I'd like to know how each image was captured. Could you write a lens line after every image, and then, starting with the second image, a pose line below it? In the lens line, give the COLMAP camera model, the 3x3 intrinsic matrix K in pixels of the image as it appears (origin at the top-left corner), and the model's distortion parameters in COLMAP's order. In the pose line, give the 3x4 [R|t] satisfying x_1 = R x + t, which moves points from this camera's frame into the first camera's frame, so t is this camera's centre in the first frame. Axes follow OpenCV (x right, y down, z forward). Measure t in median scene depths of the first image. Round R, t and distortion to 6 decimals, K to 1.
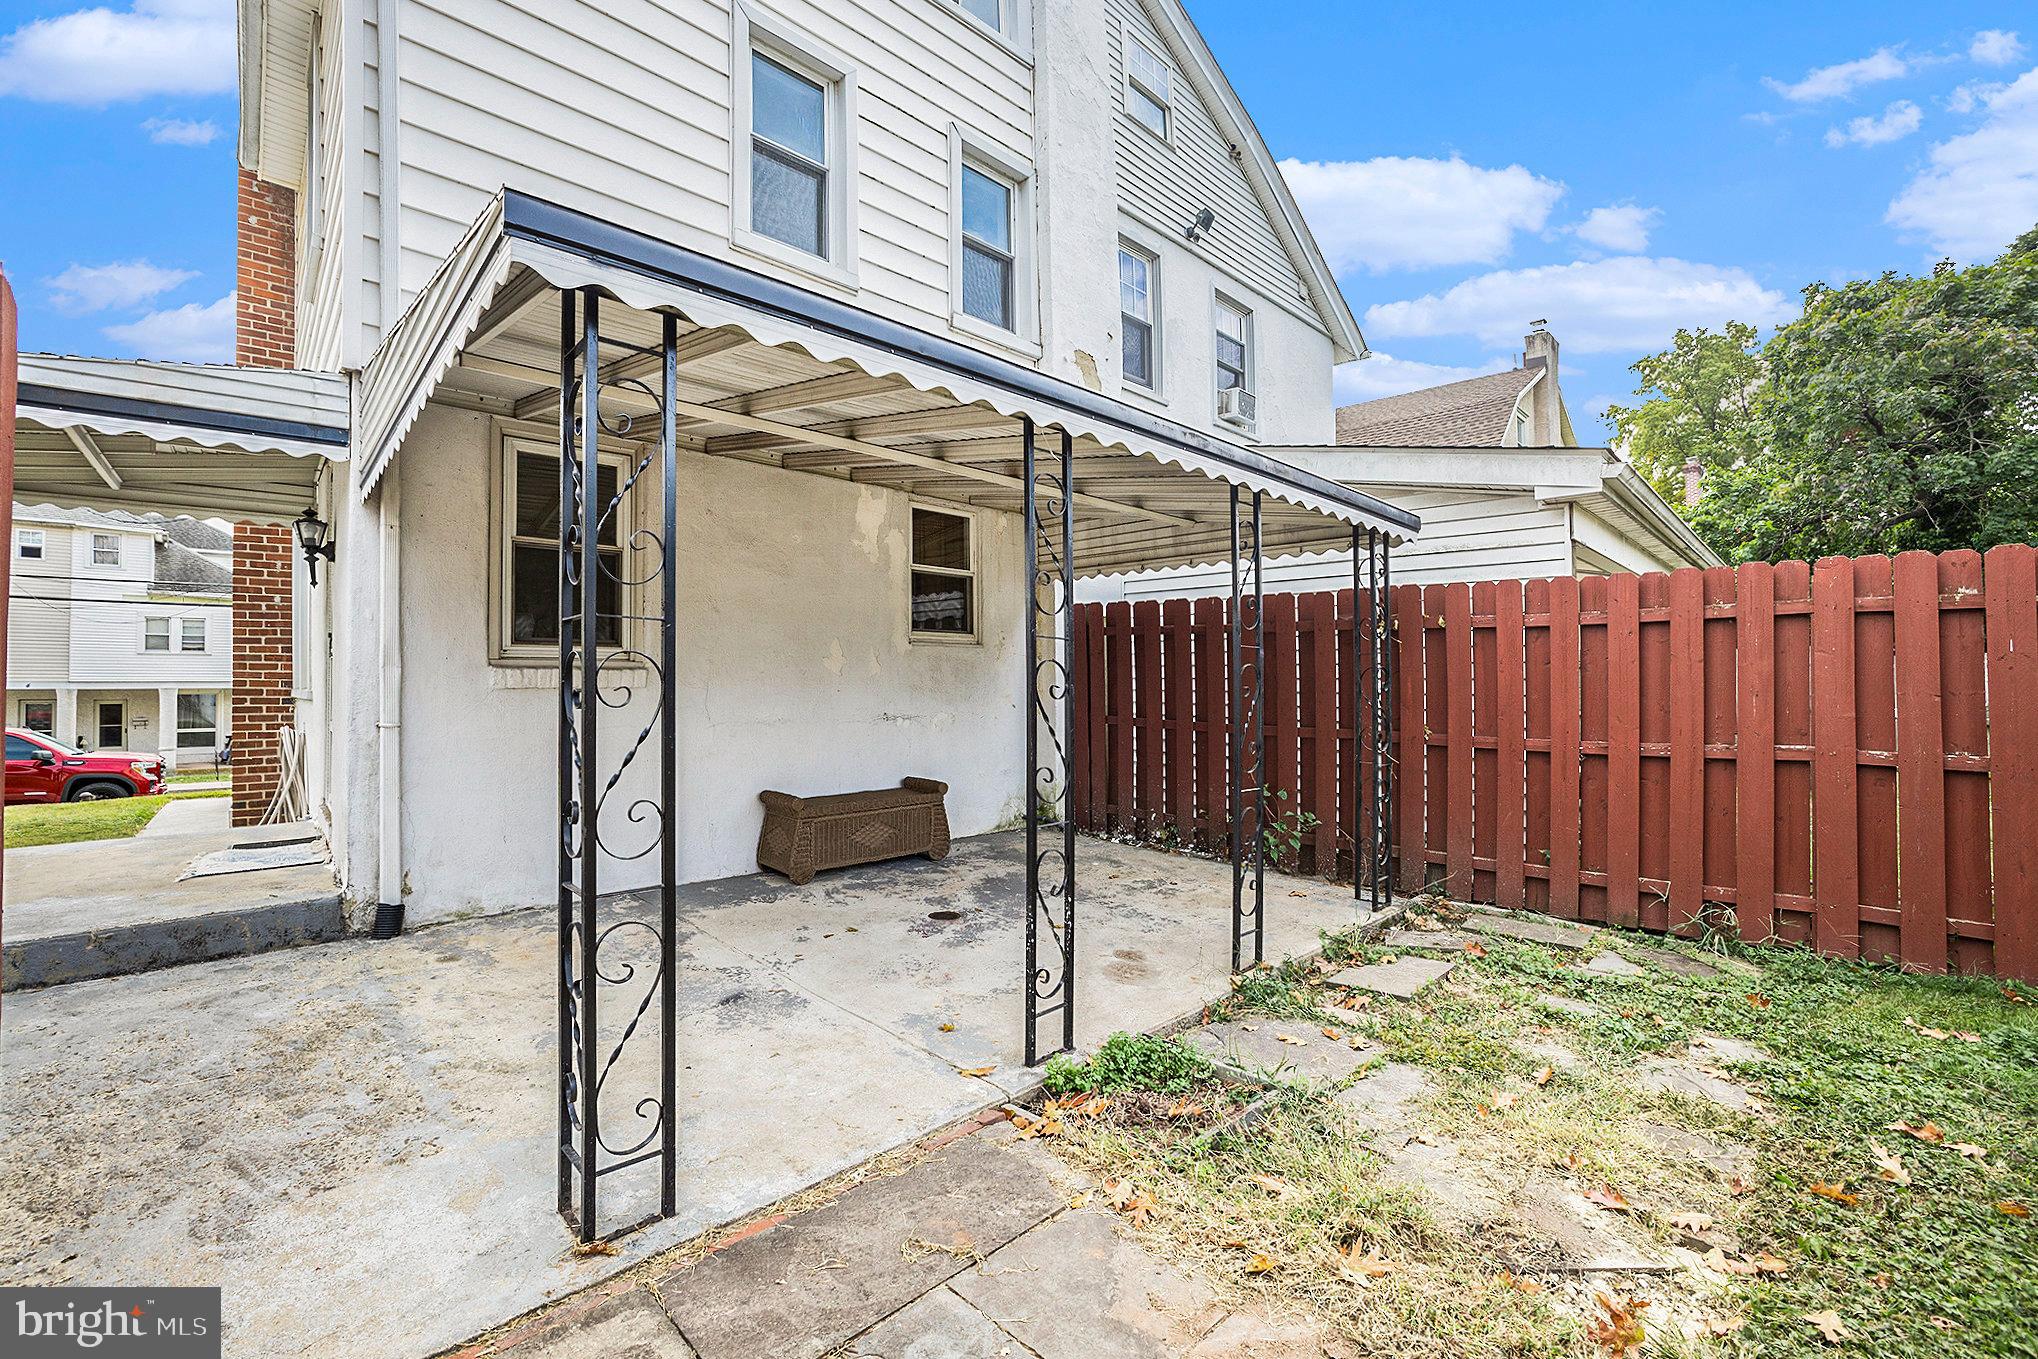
lens RADIAL K [[856.8, 0, 1015.5], [0, 856.8, 671.5], [0, 0, 1]] dist [-0.002509, -0.000081]
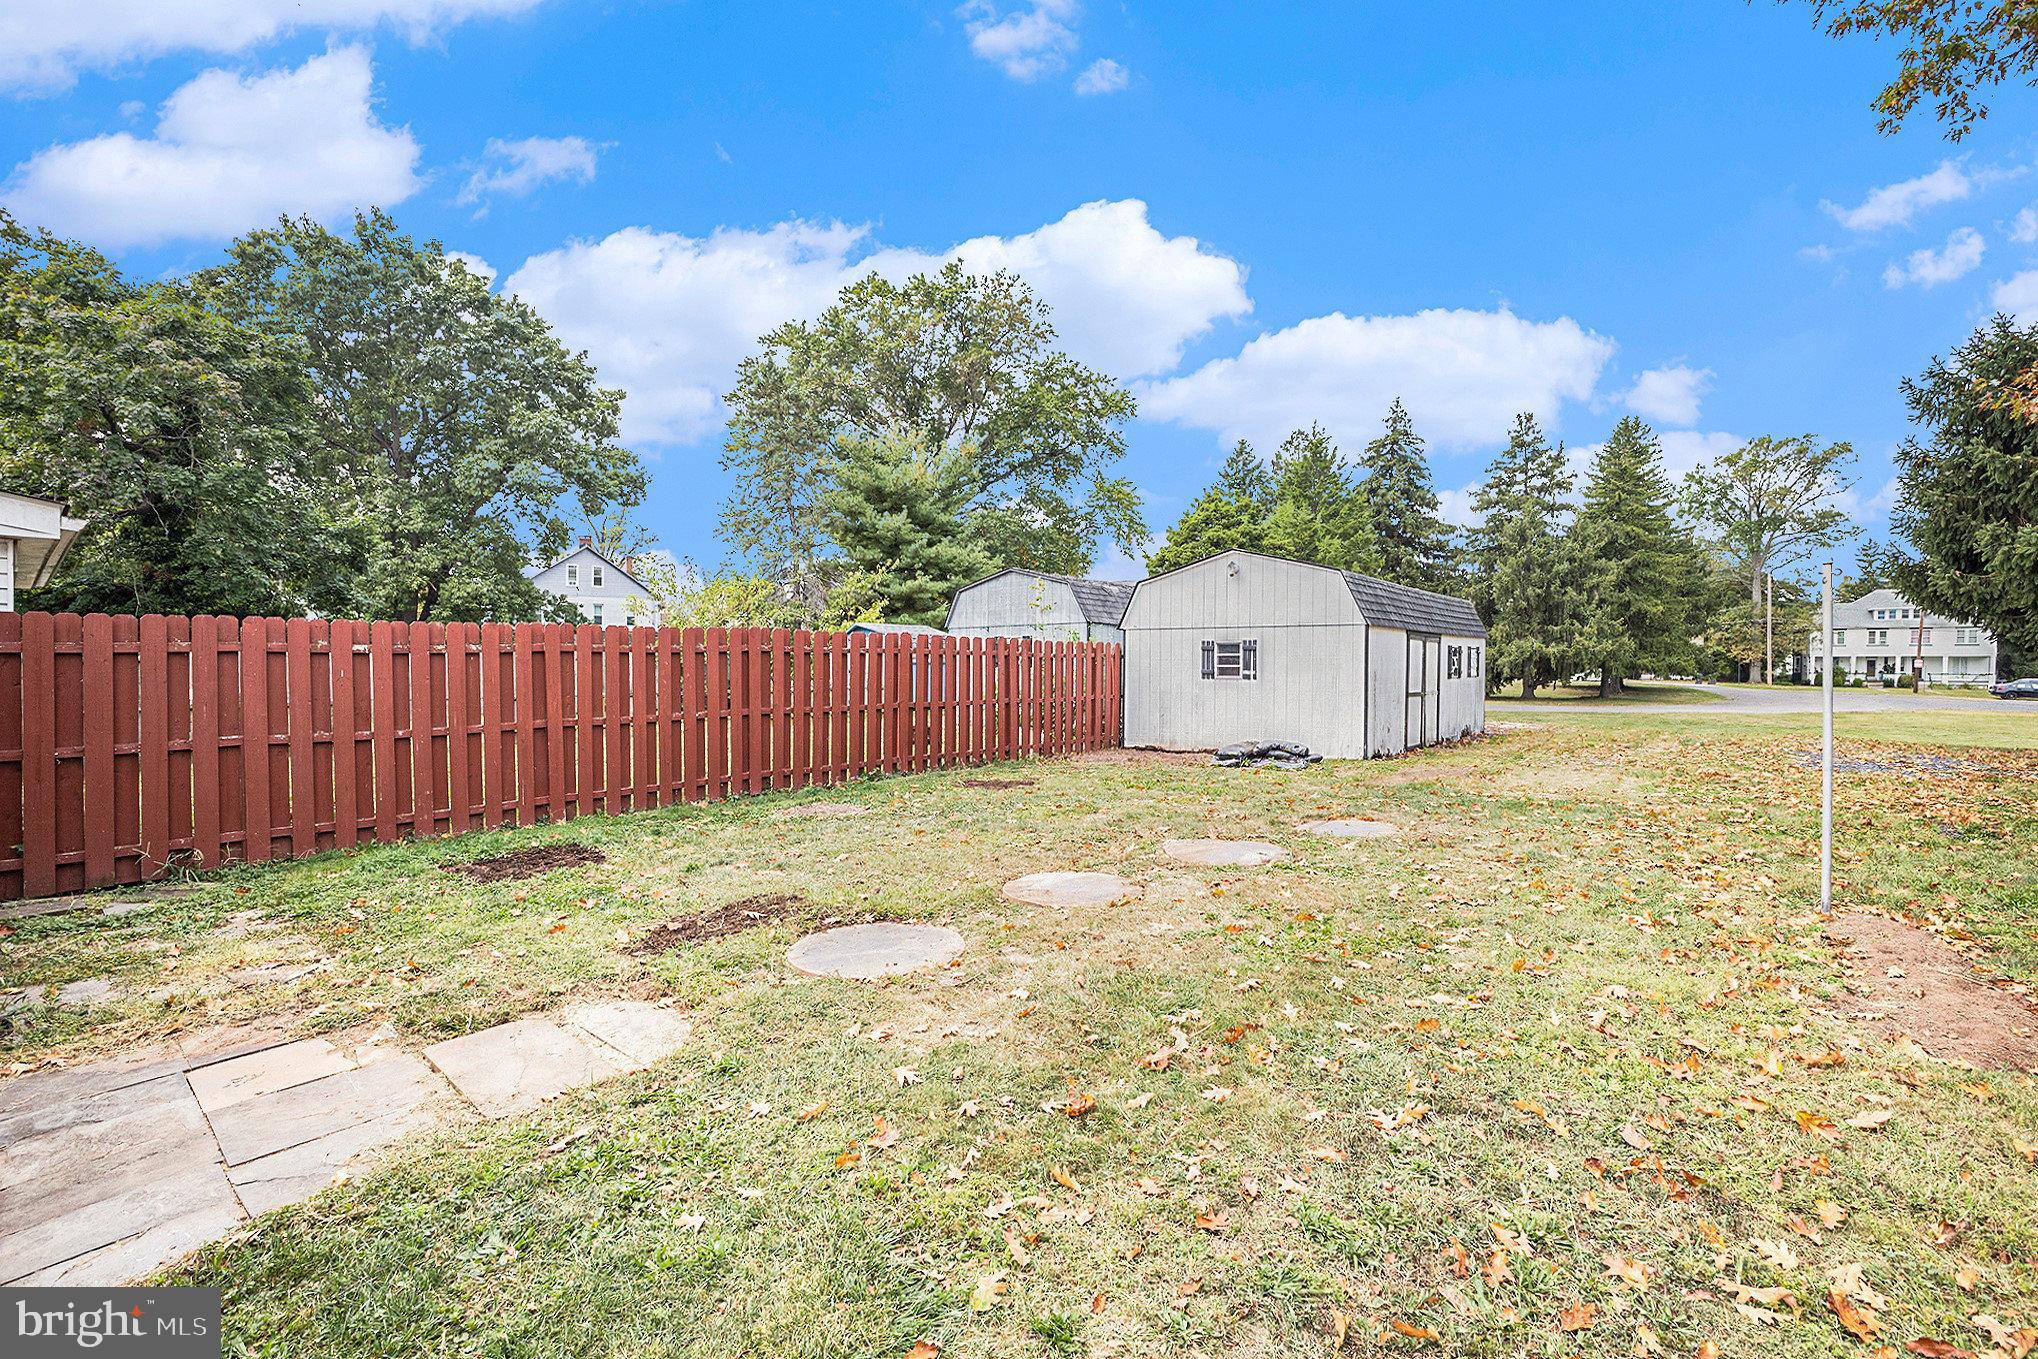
lens RADIAL K [[856.8, 0, 1015.5], [0, 856.8, 671.5], [0, 0, 1]] dist [-0.002509, -0.000081]
pose [[-0.061567, -0.019122, 0.997920, -0.704852], [-0.009952, 0.999779, 0.018544, -0.071578], [-0.998053, -0.008789, -0.061744, -0.319471]]
